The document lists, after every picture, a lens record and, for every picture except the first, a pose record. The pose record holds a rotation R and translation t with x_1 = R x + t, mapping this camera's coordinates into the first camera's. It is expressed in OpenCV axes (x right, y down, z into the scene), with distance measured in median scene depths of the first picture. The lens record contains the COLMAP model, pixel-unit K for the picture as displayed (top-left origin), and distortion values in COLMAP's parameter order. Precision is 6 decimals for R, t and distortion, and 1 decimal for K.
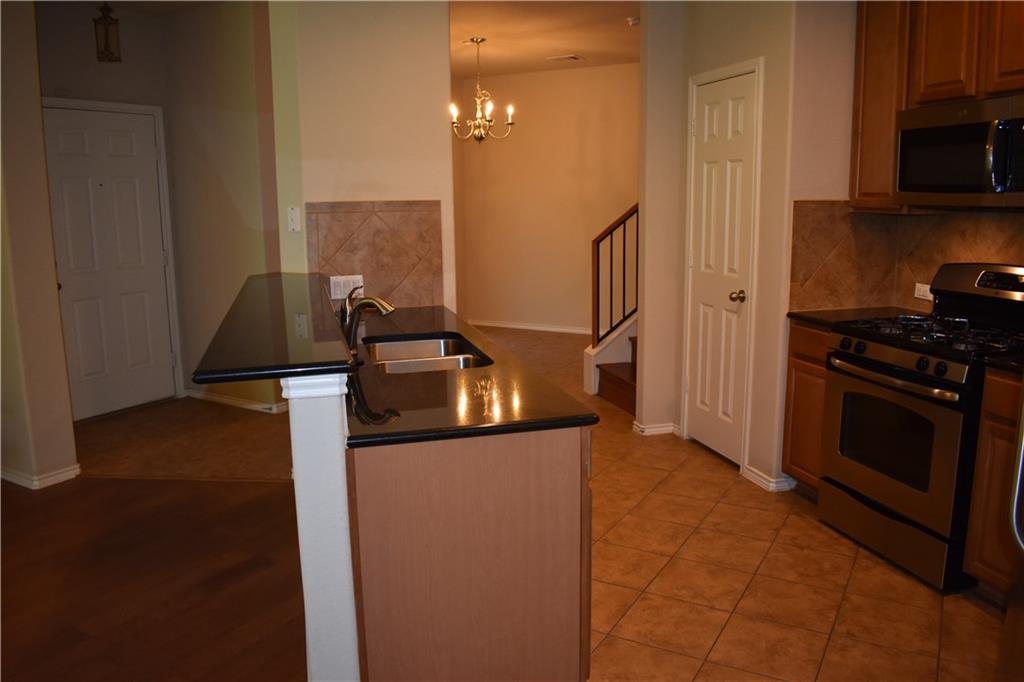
lens RADIAL K [[816.6, 0, 512.0], [0, 816.6, 341.0], [0, 0, 1]] dist [-0.079291, 0.000476]
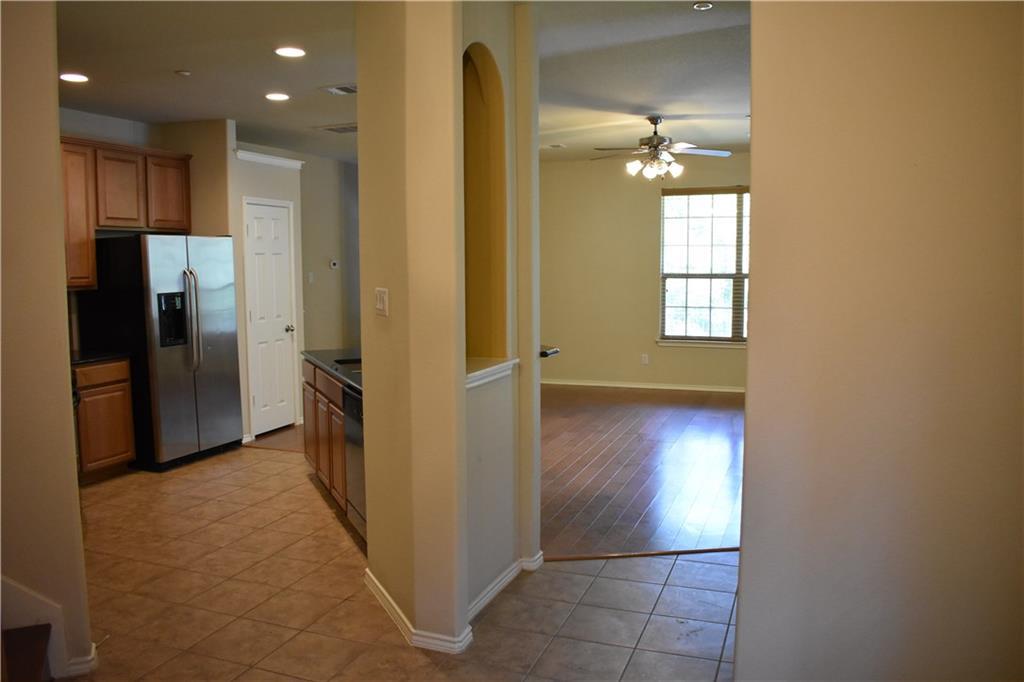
lens RADIAL K [[799.9, 0, 512.0], [0, 799.9, 341.0], [0, 0, 1]] dist [-0.081872, -0.000930]
pose [[-0.988529, 0.029553, -0.148110, -0.132146], [-0.013289, 0.959844, 0.280219, -0.459855], [0.150444, 0.278973, -0.948441, 2.354015]]
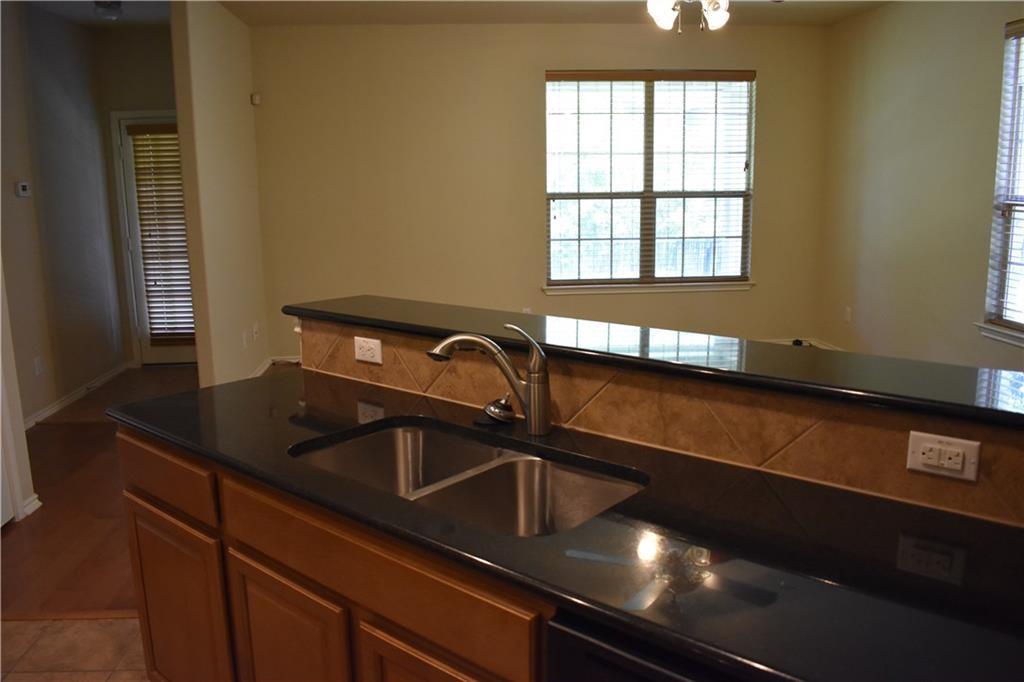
lens RADIAL K [[799.9, 0, 512.0], [0, 799.9, 341.0], [0, 0, 1]] dist [-0.081872, -0.000930]
pose [[-0.829909, 0.128441, -0.542912, 0.129091], [-0.079368, 0.936059, 0.342775, -0.232534], [0.552224, 0.327562, -0.766650, 1.275366]]
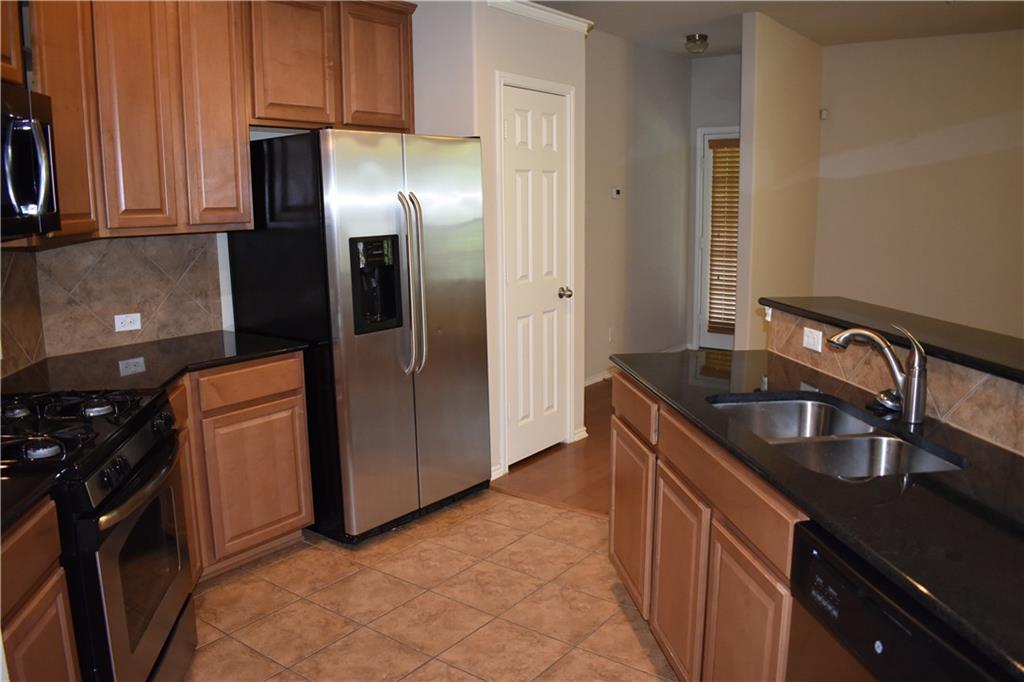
lens RADIAL K [[799.9, 0, 512.0], [0, 799.9, 341.0], [0, 0, 1]] dist [-0.081872, -0.000930]
pose [[-0.990643, -0.003745, 0.136424, 0.054111], [0.044645, 0.935732, 0.349875, -0.274653], [-0.128966, 0.352692, -0.926809, 1.471091]]
